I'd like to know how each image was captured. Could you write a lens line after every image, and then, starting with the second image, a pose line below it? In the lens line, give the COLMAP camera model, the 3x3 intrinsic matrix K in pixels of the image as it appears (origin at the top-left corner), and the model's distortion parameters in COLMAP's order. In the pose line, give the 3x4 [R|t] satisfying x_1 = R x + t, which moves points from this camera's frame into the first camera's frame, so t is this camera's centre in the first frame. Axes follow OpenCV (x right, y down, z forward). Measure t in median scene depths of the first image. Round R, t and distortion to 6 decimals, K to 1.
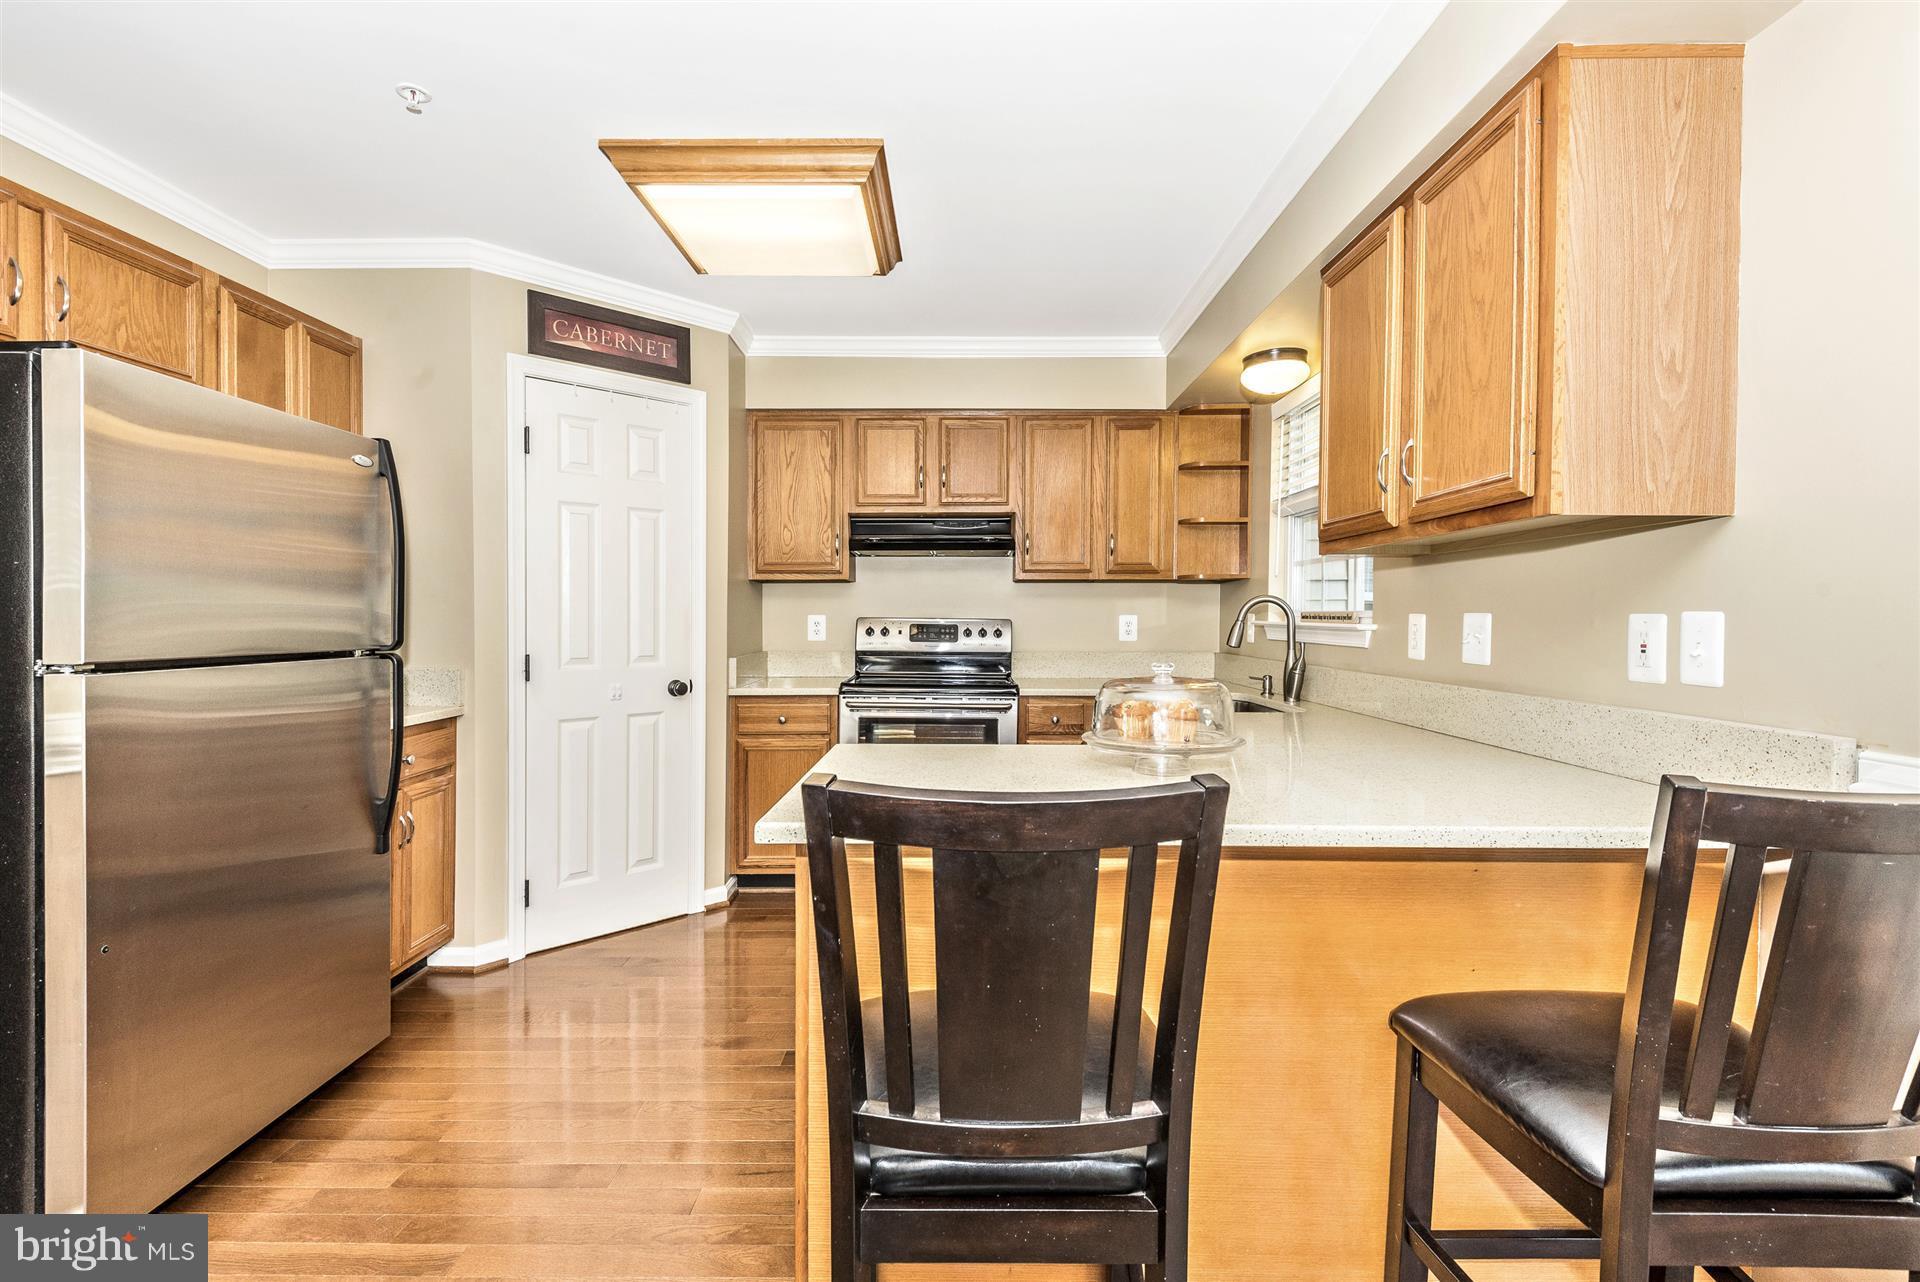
lens RADIAL K [[877.8, 0, 947.8], [0, 877.8, 636.8], [0, 0, 1]] dist [0.026115, -0.016323]
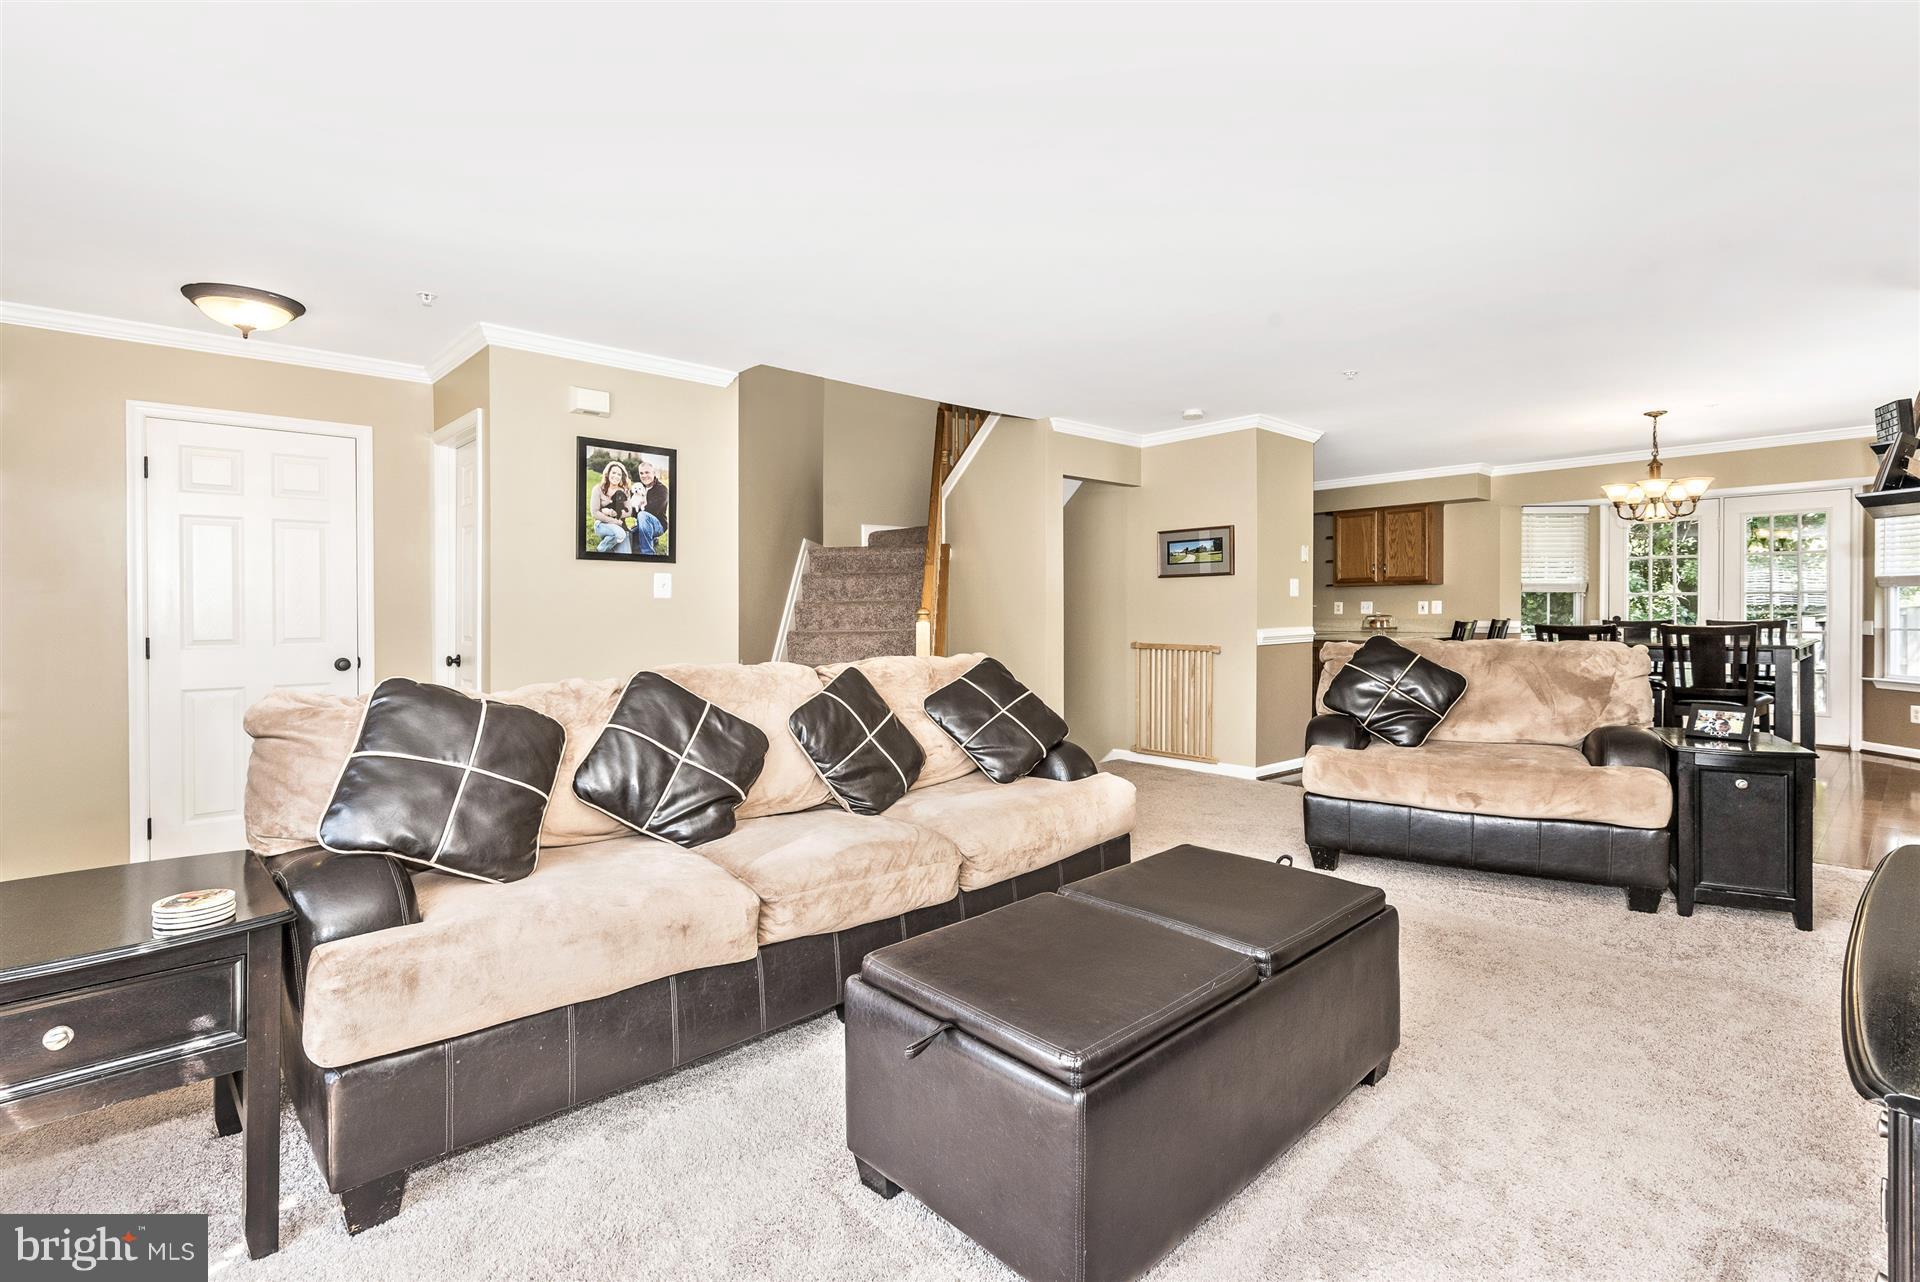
lens RADIAL K [[877.8, 0, 931.1], [0, 877.8, 614.4], [0, 0, 1]] dist [0.026115, -0.016323]
pose [[0.755591, -0.008823, 0.654984, -2.321441], [0.021749, 0.999696, -0.011624, 0.023654], [-0.654682, 0.023029, 0.755553, -0.500689]]
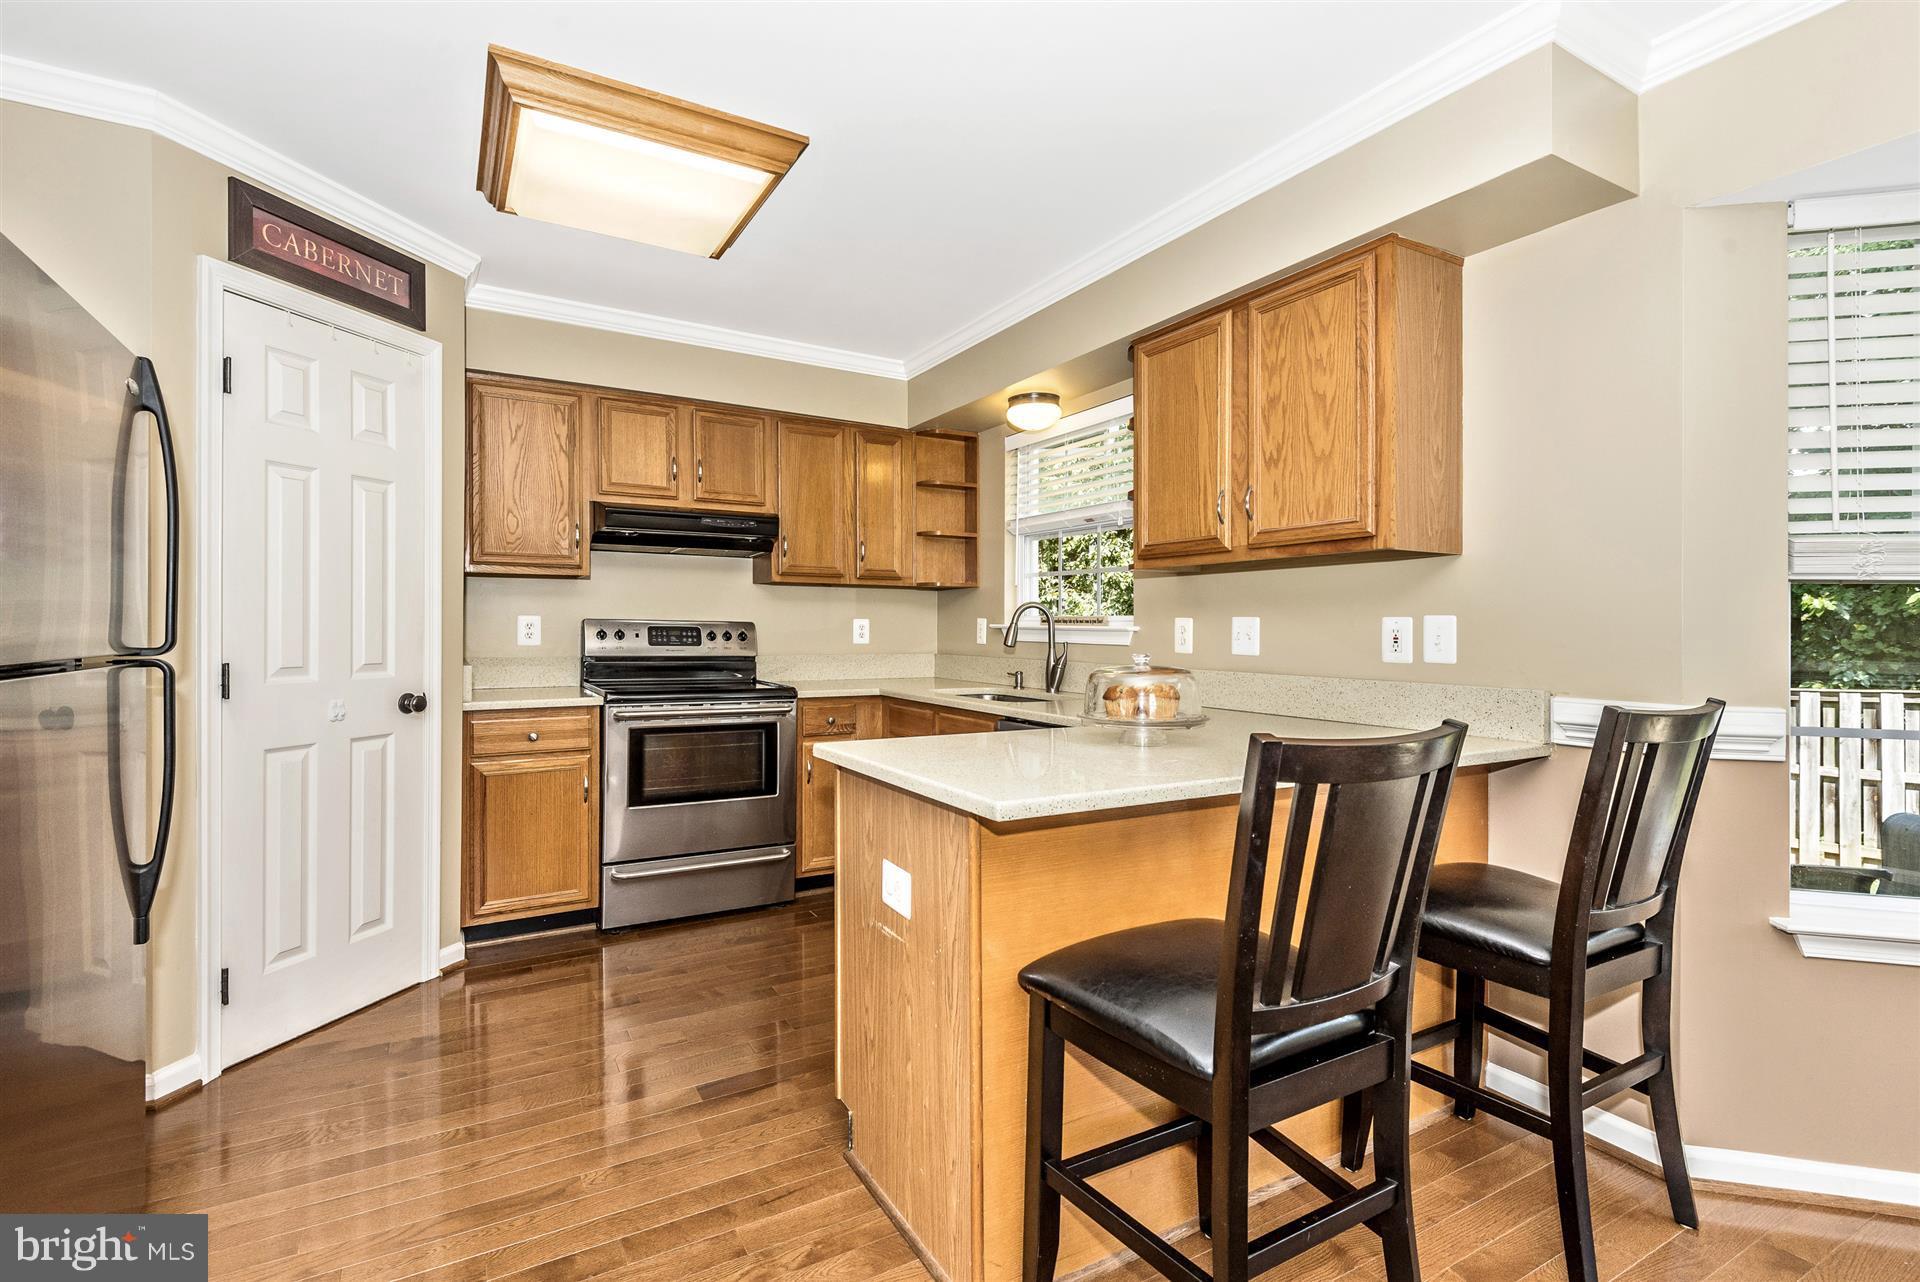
lens RADIAL K [[877.8, 0, 964.3], [0, 877.8, 631.6], [0, 0, 1]] dist [0.026115, -0.016323]
pose [[0.862114, 0.001716, 0.506711, -0.284983], [0.006230, 0.999883, -0.013985, 0.007118], [-0.506676, 0.015213, 0.862002, 0.039145]]
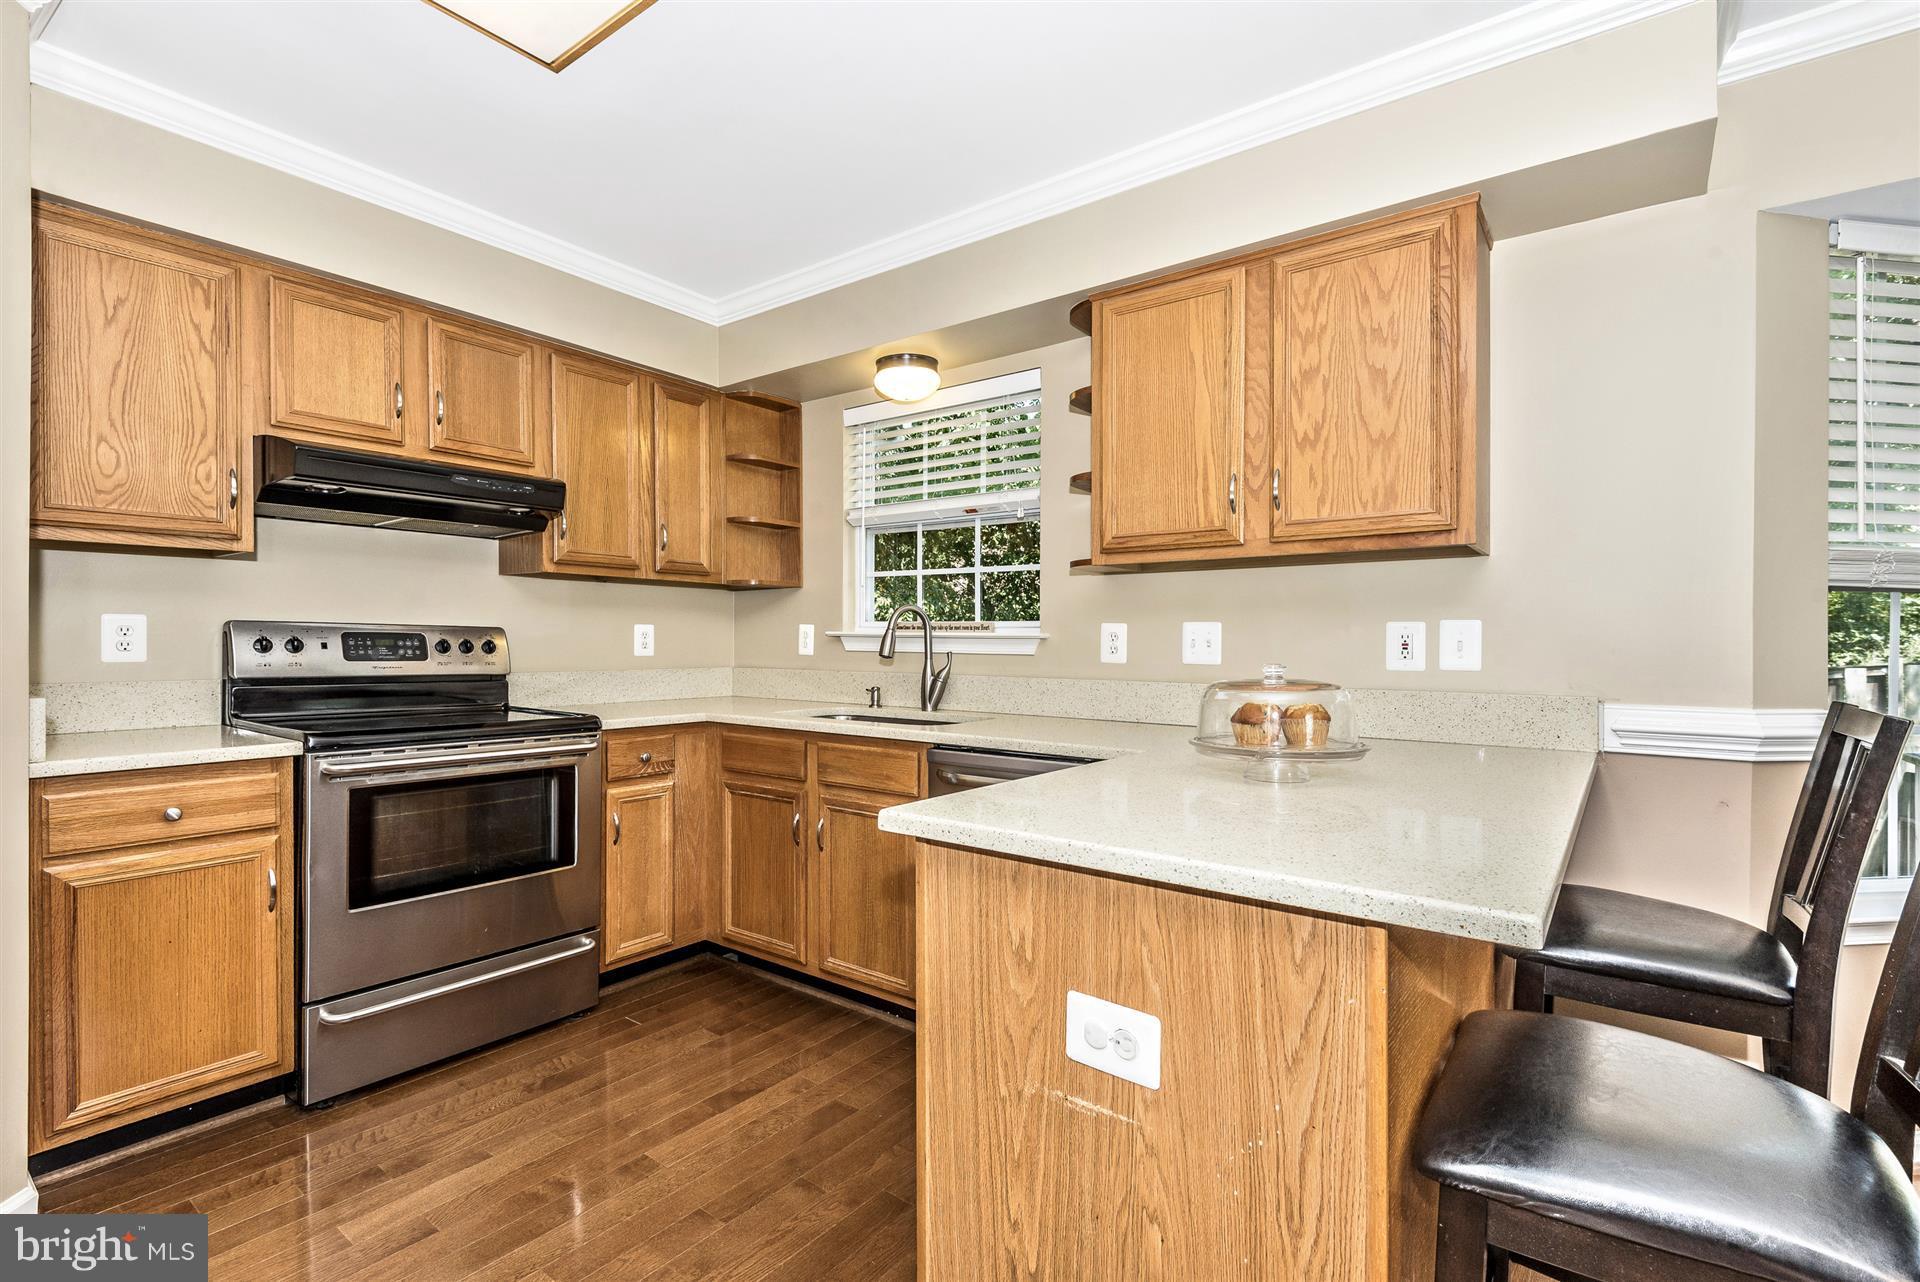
lens RADIAL K [[877.8, 0, 950.3], [0, 877.8, 643.7], [0, 0, 1]] dist [0.026115, -0.016323]
pose [[0.603489, 0.001512, 0.797370, -0.357198], [0.012037, 0.999867, -0.011007, 0.006823], [-0.797281, 0.016241, 0.603390, 0.350392]]
